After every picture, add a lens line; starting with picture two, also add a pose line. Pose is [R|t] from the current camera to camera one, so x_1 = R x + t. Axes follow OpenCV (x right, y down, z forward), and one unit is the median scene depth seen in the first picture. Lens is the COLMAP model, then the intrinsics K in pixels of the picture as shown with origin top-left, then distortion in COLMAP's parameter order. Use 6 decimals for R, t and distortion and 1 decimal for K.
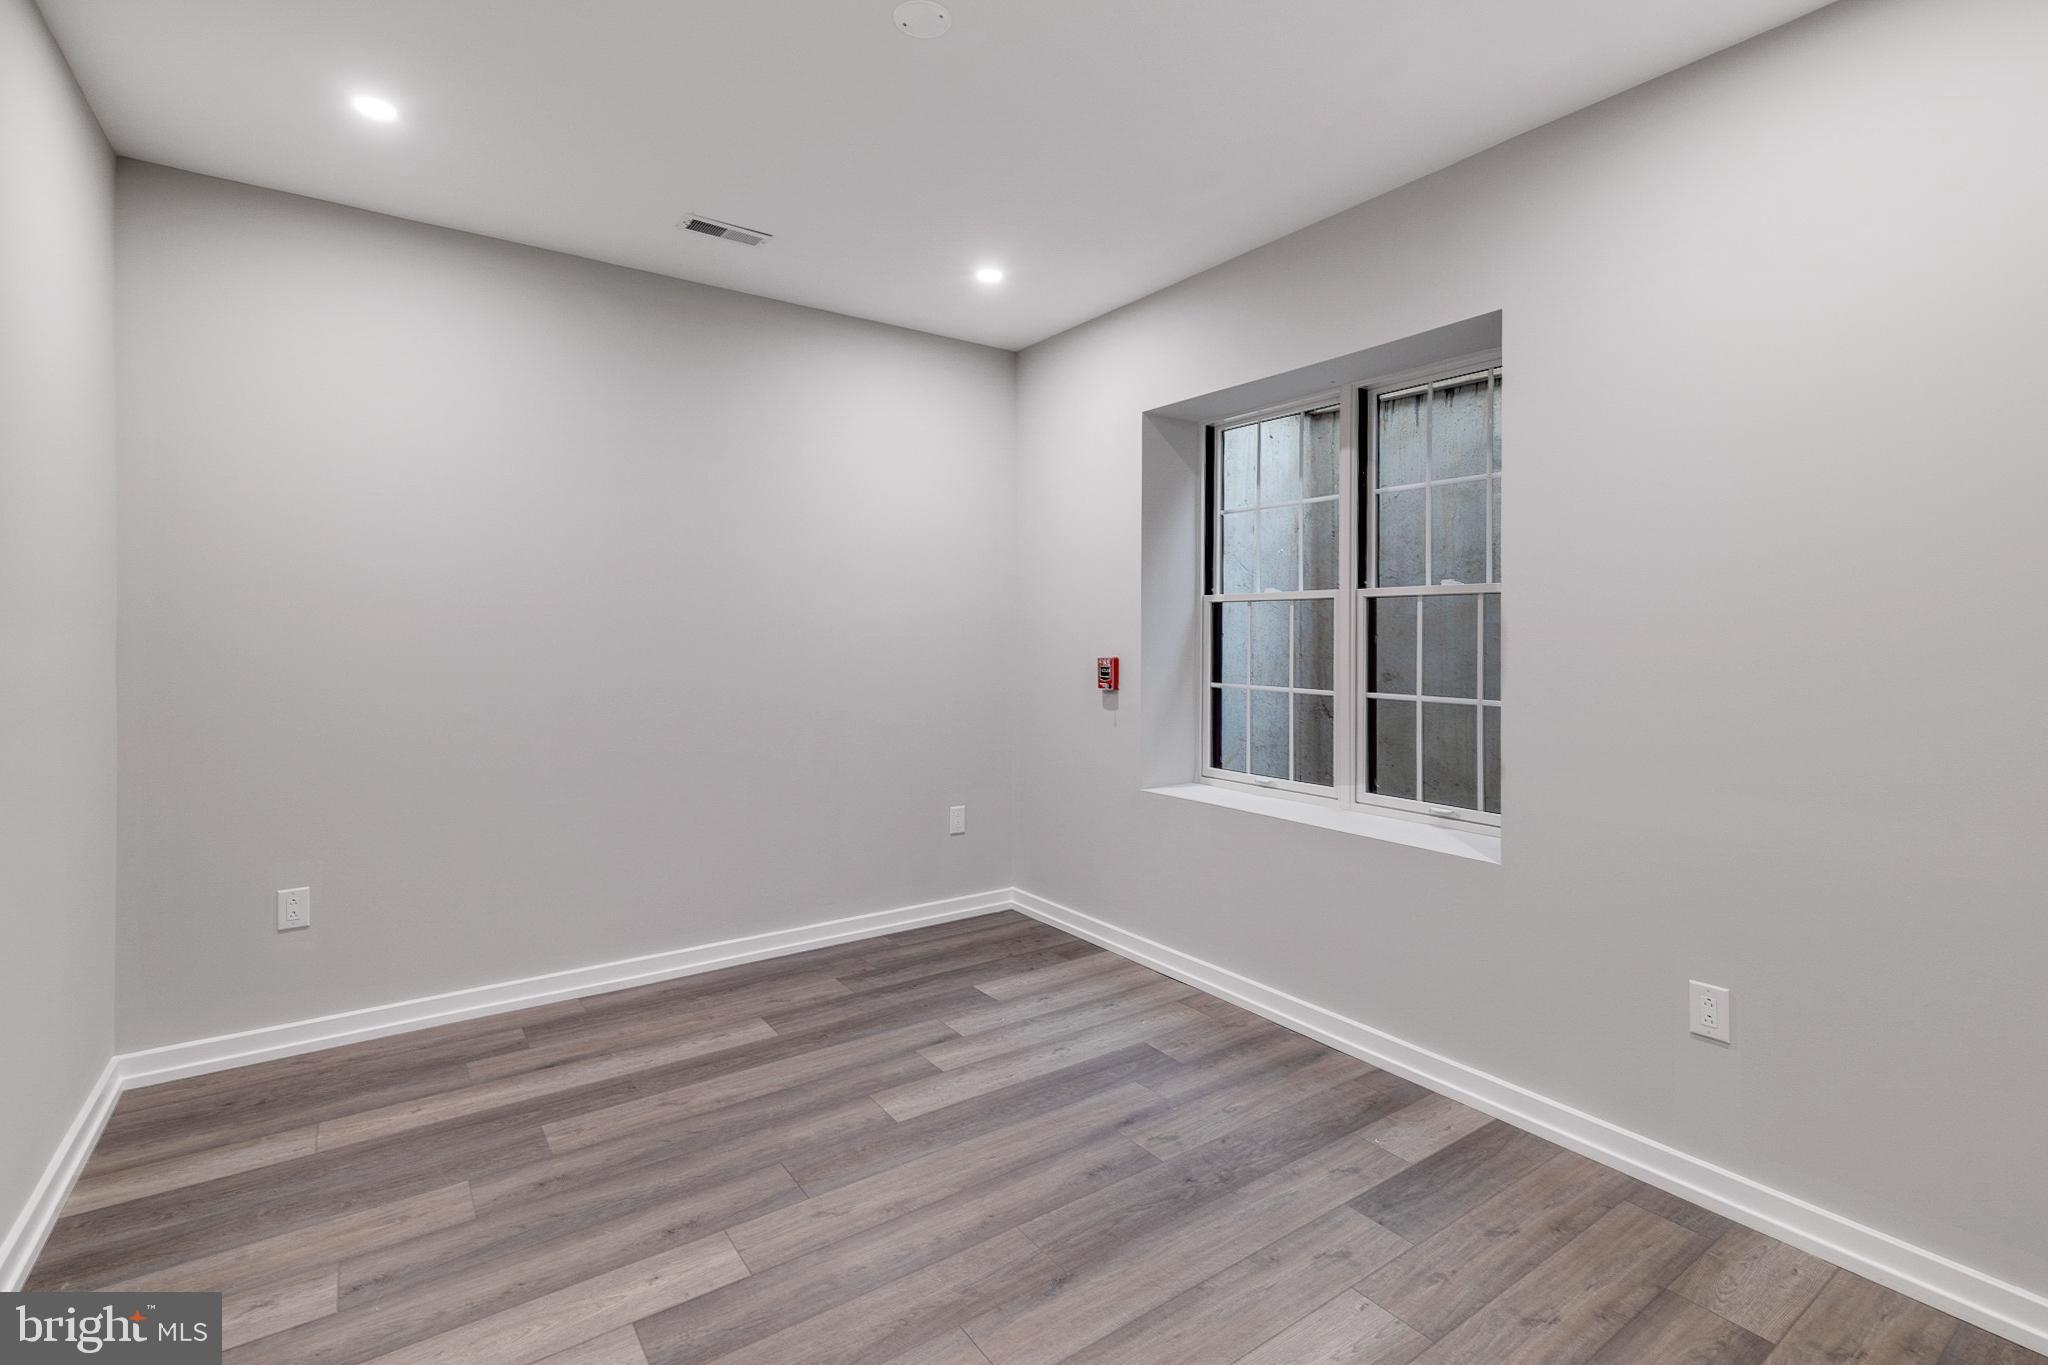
lens RADIAL K [[938.3, 0, 1026.2], [0, 938.3, 649.8], [0, 0, 1]] dist [-0.000343, 0.000089]
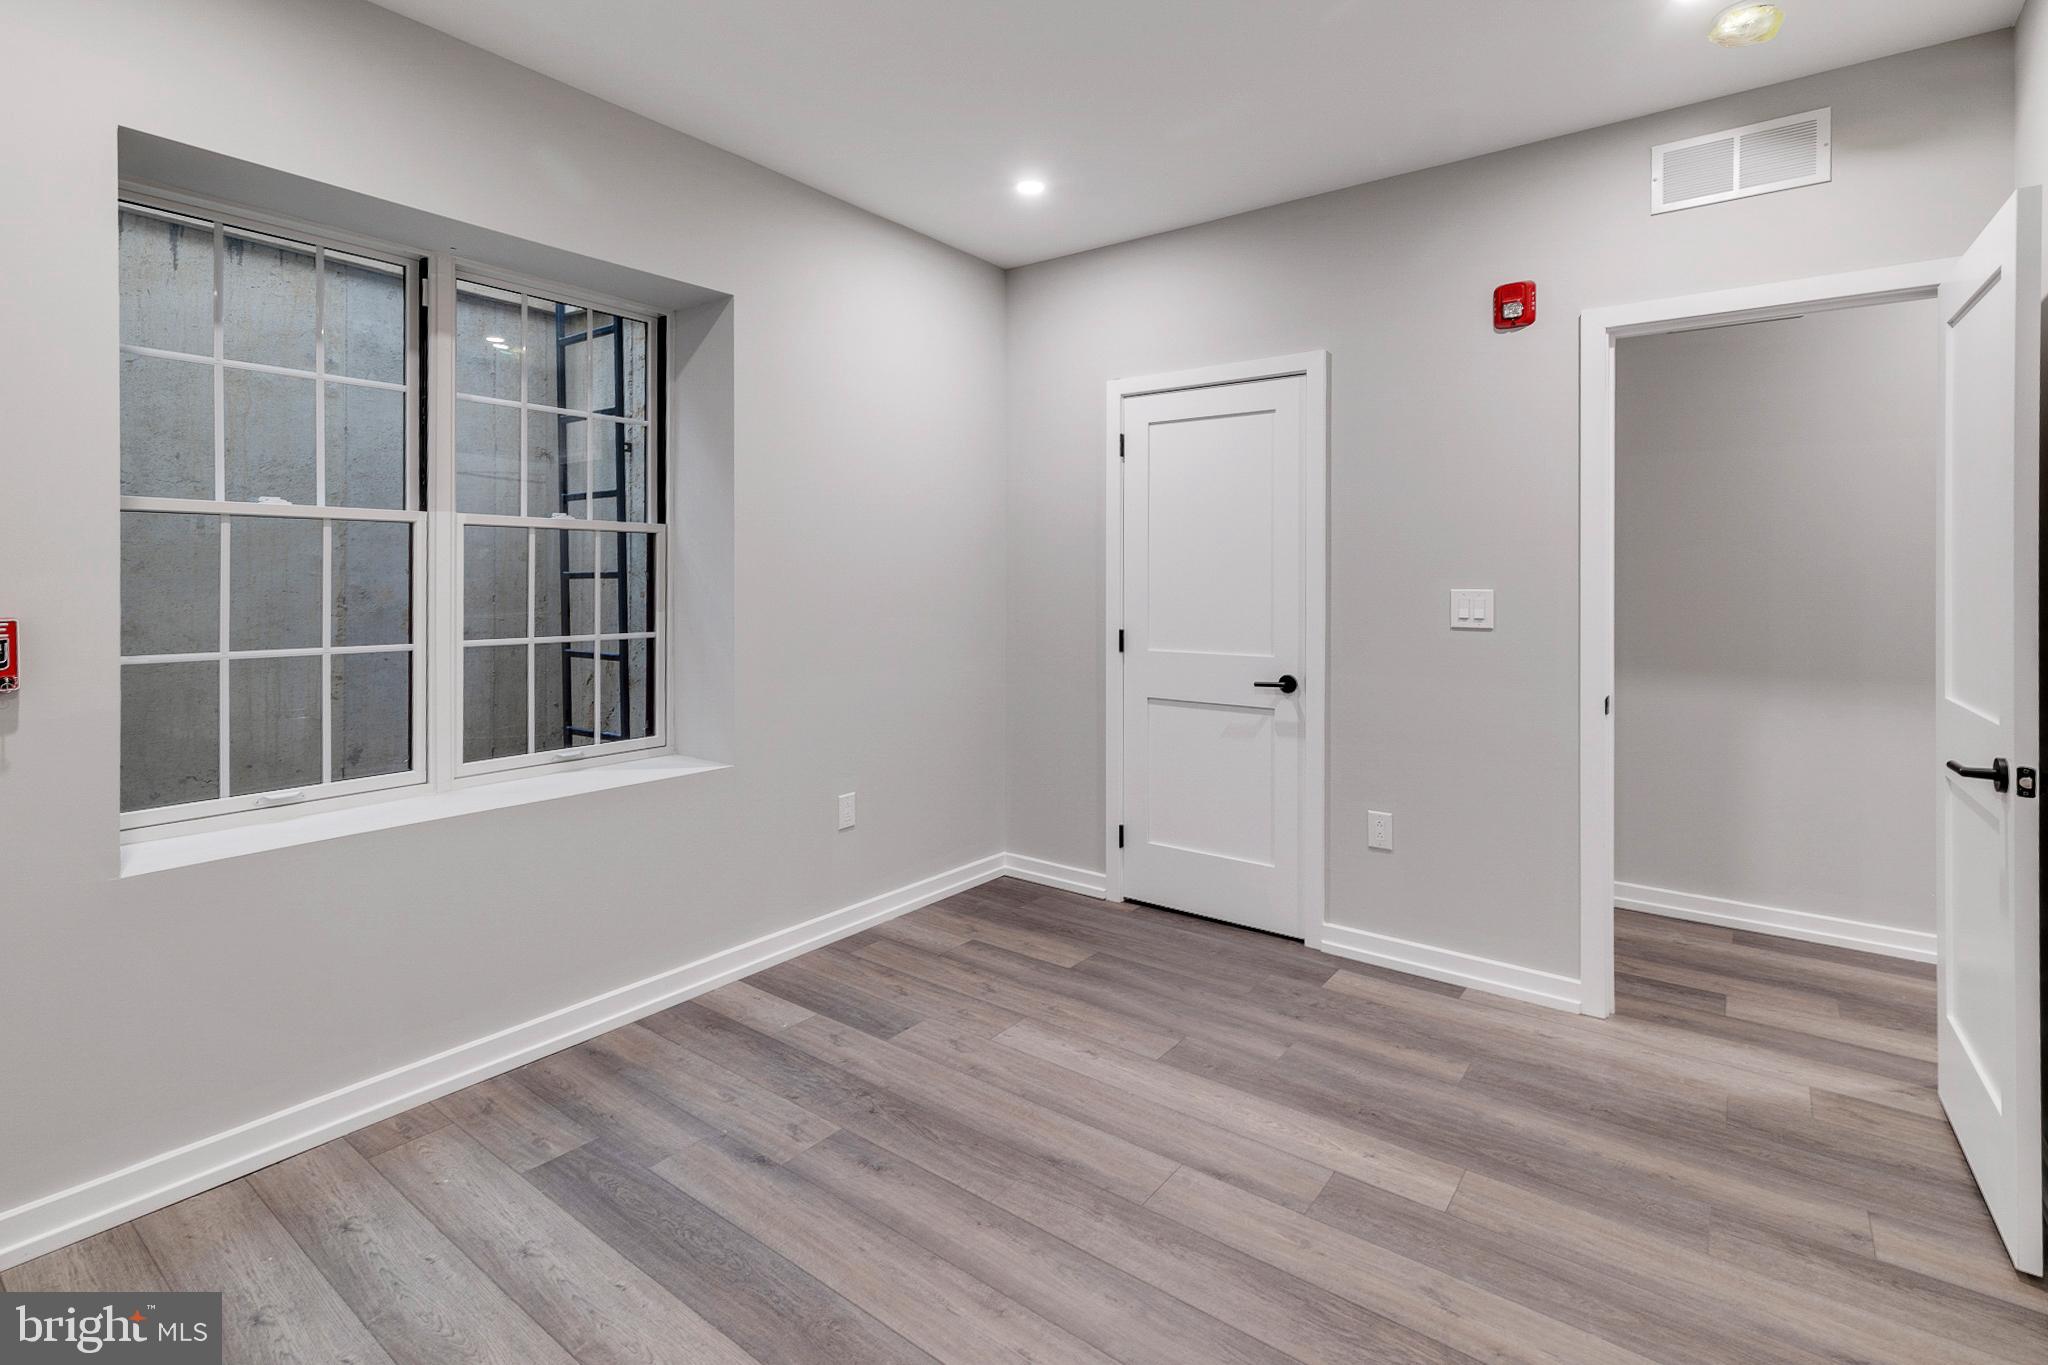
lens RADIAL K [[958.7, 0, 1026.3], [0, 958.7, 580.2], [0, 0, 1]] dist [0.011460, -0.001046]
pose [[-0.304695, -0.011997, 0.952375, -0.758503], [0.006551, 0.999871, 0.014691, -0.021819], [-0.952428, 0.010715, -0.304577, 1.011622]]
